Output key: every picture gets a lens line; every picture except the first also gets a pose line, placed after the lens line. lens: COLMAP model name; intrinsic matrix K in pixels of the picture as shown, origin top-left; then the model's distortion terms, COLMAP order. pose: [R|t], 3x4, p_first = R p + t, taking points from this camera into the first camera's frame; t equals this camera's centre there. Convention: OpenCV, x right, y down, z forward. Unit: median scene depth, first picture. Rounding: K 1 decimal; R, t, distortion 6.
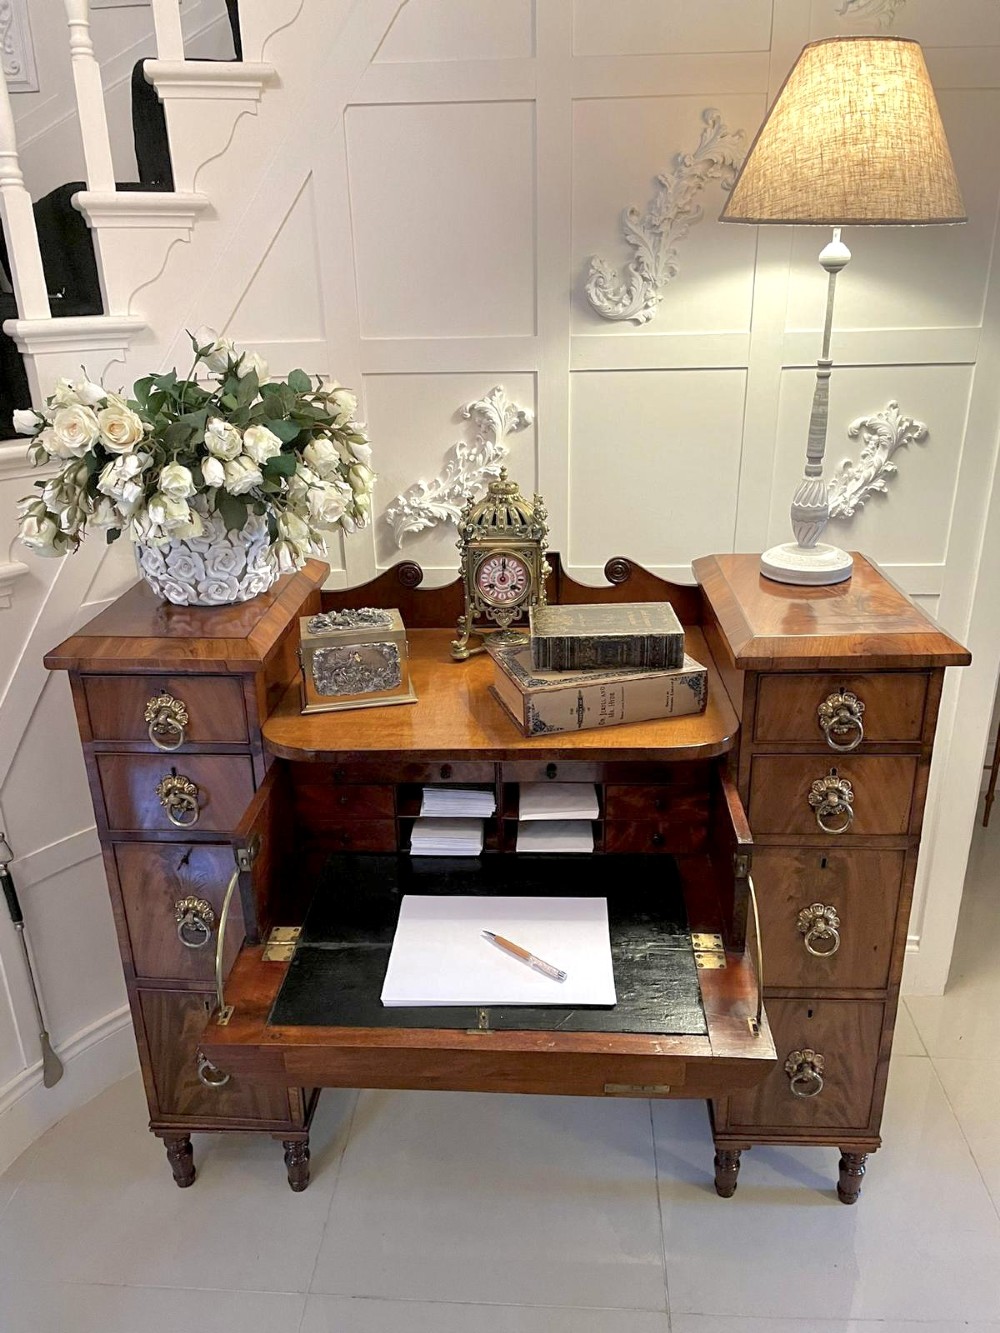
lens RADIAL K [[1017.6, 0, 505.9], [0, 1017.6, 664.7], [0, 0, 1]] dist [0.093845, -0.128318]
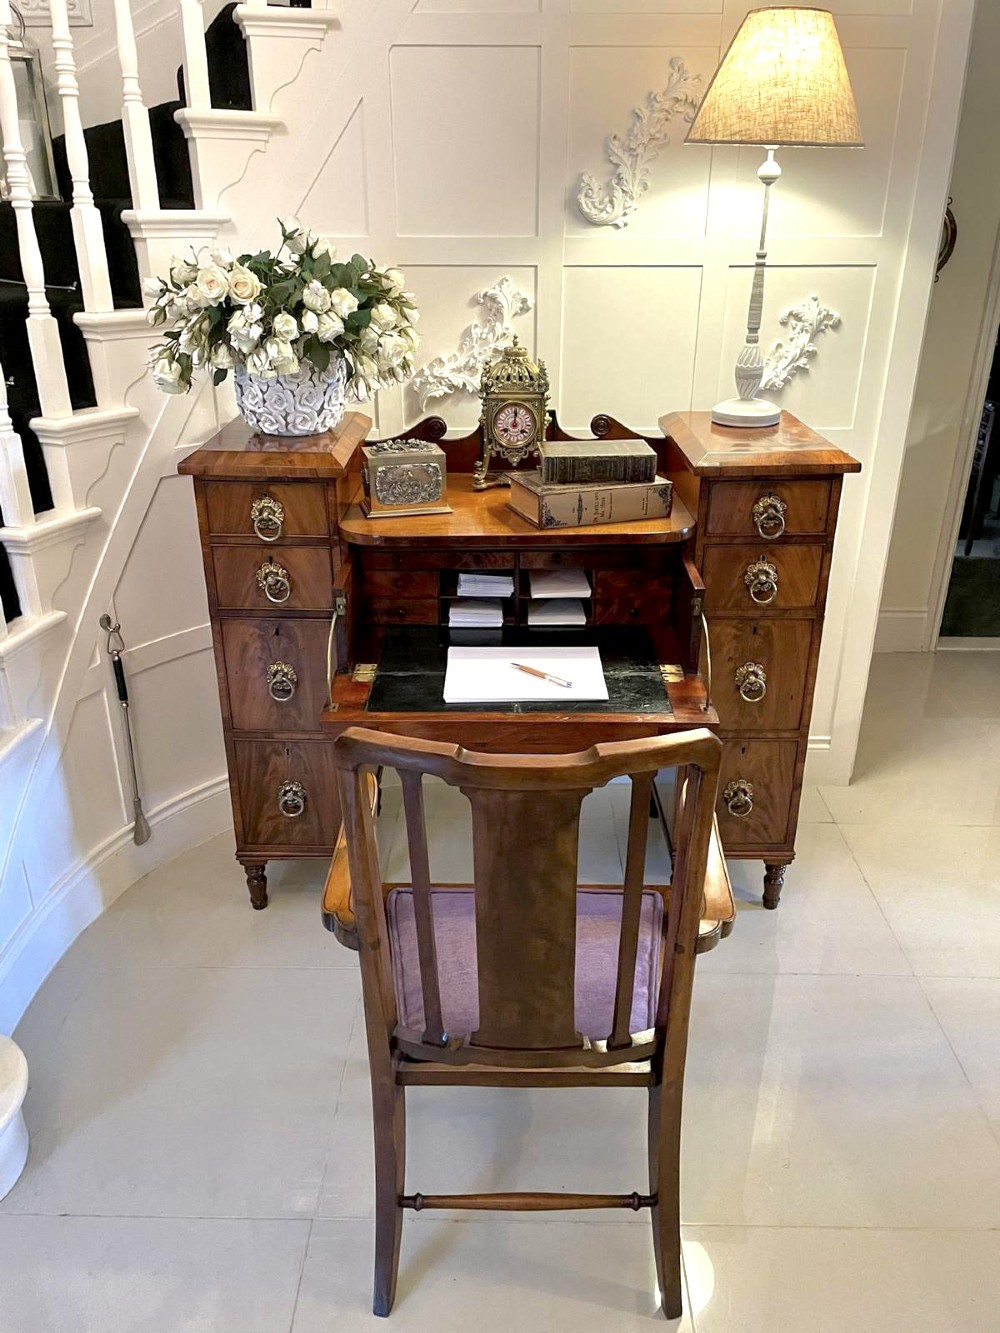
lens RADIAL K [[1015.4, 0, 506.4], [0, 1015.4, 657.7], [0, 0, 1]] dist [0.094602, -0.127548]
pose [[0.998537, 0.000226, 0.054081, -0.087942], [-0.002083, 0.999410, 0.034296, 0.176378], [-0.054042, -0.034358, 0.997947, -0.316425]]
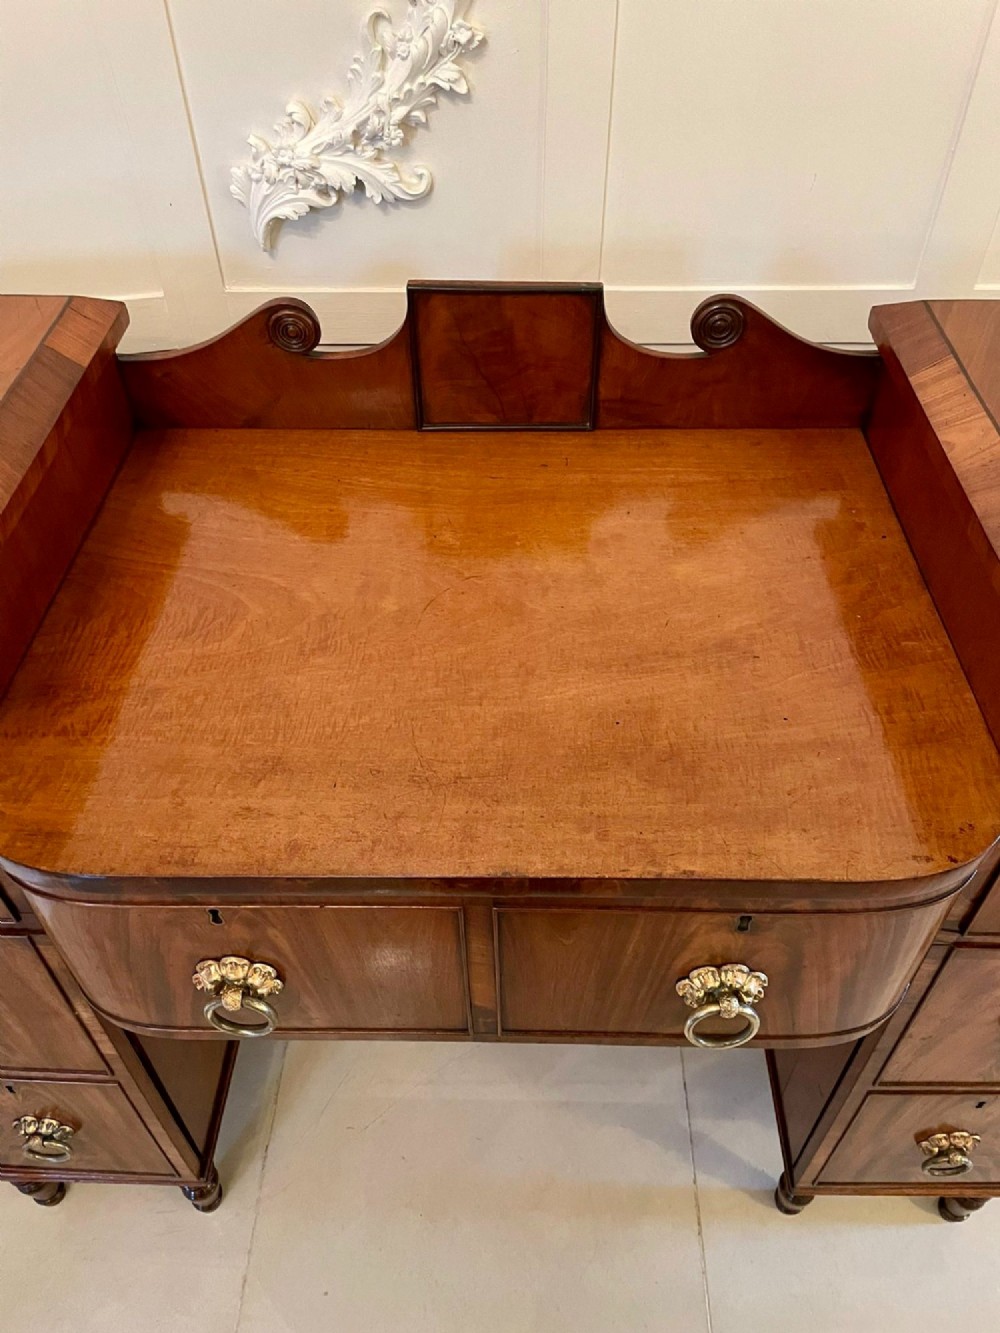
lens RADIAL K [[1018.7, 0, 500.0], [0, 1018.7, 662.3], [0, 0, 1]] dist [0.096527, -0.133679]
pose [[0.999298, -0.018389, 0.032653, -0.011703], [0.003653, 0.914971, 0.403502, -0.165771], [-0.037296, -0.403100, 0.914396, 0.558944]]
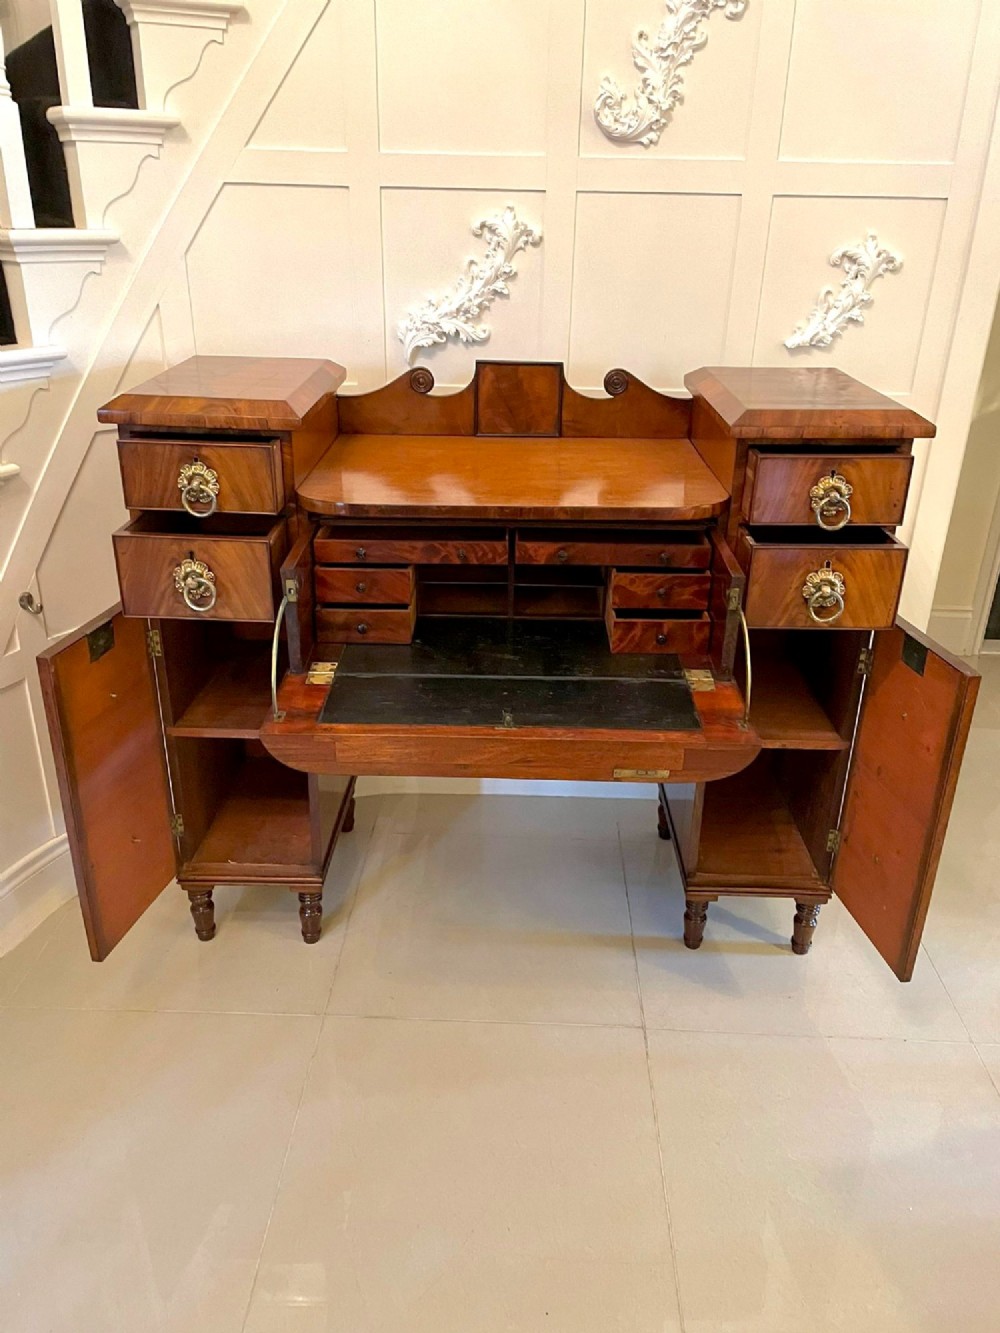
lens RADIAL K [[1017.6, 0, 505.9], [0, 1017.6, 664.7], [0, 0, 1]] dist [0.093845, -0.128318]
pose [[0.998659, 0.022071, 0.046829, -0.058277], [-0.024432, 0.998428, 0.050452, 0.176478], [-0.045642, -0.051528, 0.997628, -0.105183]]
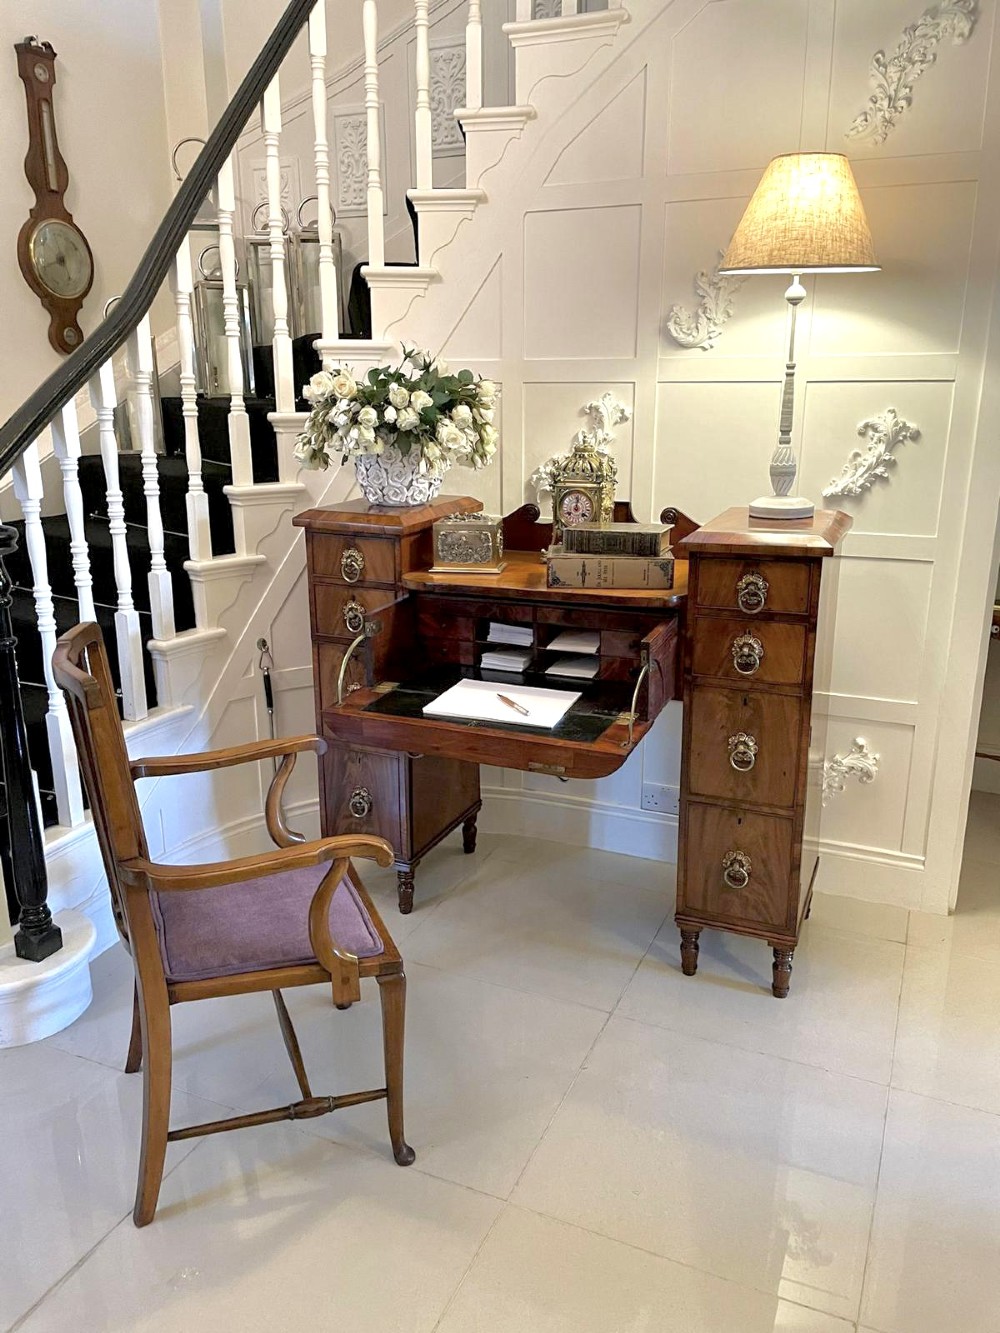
lens RADIAL K [[1015.4, 0, 506.4], [0, 1015.4, 657.7], [0, 0, 1]] dist [0.094602, -0.127548]
pose [[0.937964, 0.108816, -0.329214, 0.441548], [-0.143212, 0.986287, -0.082027, 0.285863], [0.315774, 0.124086, 0.940686, -0.438610]]
